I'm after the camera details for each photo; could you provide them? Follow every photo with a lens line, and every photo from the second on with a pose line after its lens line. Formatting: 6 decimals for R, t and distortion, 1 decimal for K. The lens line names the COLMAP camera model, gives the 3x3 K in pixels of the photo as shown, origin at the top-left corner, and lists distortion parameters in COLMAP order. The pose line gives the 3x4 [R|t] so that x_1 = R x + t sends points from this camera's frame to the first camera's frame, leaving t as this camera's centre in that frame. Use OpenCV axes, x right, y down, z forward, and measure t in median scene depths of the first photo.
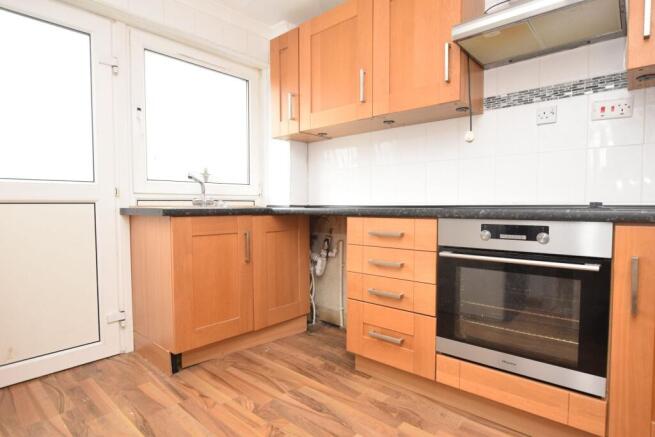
lens RADIAL K [[340.5, 0, 327.5], [0, 340.5, 218.5], [0, 0, 1]] dist [-0.001920, 0.000200]
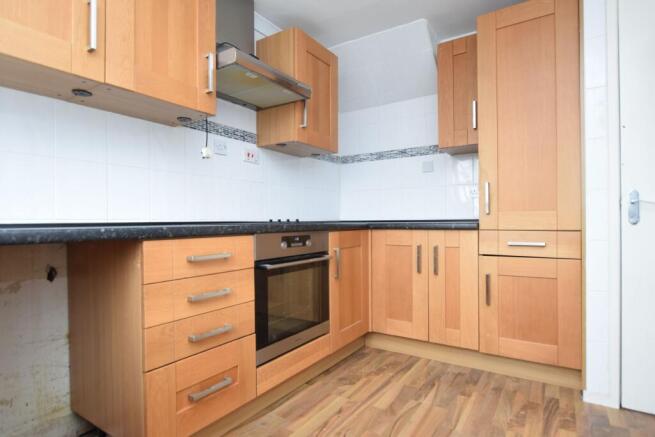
lens RADIAL K [[357.1, 0, 329.5], [0, 357.1, 219.2], [0, 0, 1]] dist [-0.015393, 0.002561]
pose [[-0.124519, 0.009328, 0.992173, -0.749810], [0.046441, 0.998915, -0.003563, -0.029839], [-0.991130, 0.045634, -0.124817, 0.894686]]
